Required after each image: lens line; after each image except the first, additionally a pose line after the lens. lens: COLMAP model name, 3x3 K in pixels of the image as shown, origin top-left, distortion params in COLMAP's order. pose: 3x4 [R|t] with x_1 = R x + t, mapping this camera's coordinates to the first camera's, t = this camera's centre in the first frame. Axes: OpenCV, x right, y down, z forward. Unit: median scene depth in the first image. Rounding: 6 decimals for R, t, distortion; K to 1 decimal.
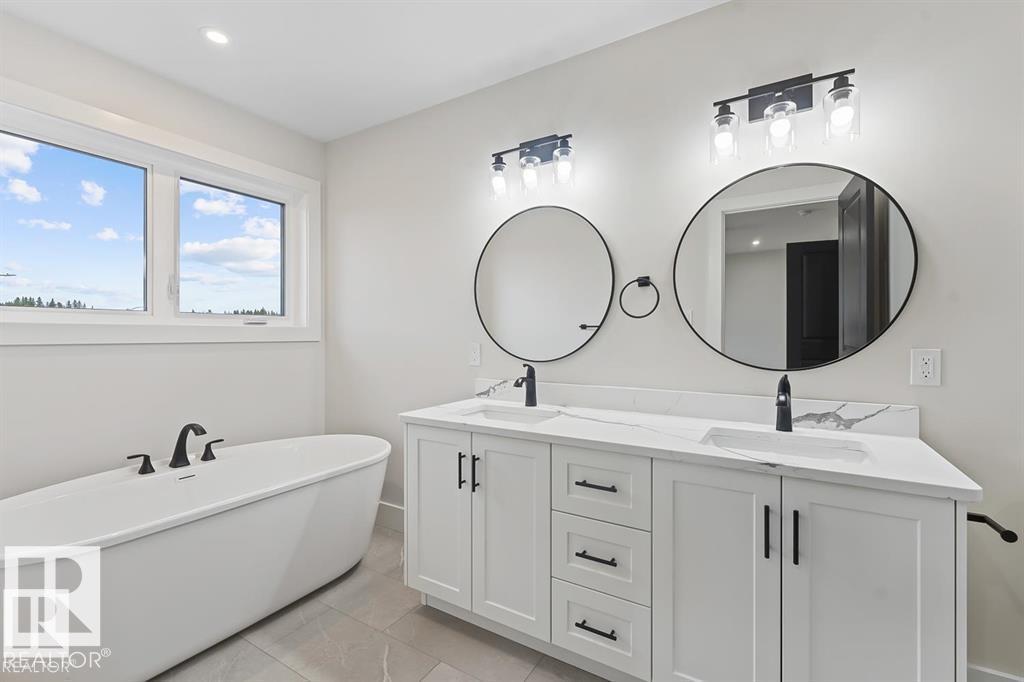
lens RADIAL K [[457.7, 0, 513.4], [0, 457.7, 335.0], [0, 0, 1]] dist [-0.004388, 0.001405]
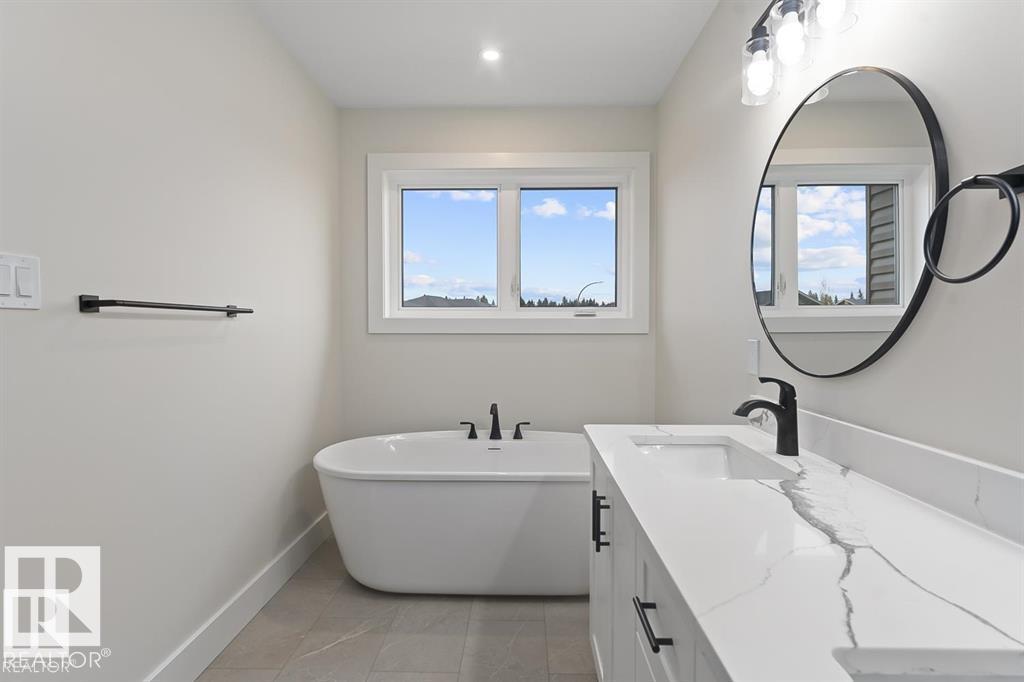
lens RADIAL K [[499.8, 0, 511.6], [0, 499.8, 340.3], [0, 0, 1]] dist [0.000721, -0.000583]
pose [[0.484462, 0.023233, -0.874504, 0.387566], [-0.001000, 0.999661, 0.026004, 0.001356], [0.874812, -0.011724, 0.484322, 0.397998]]
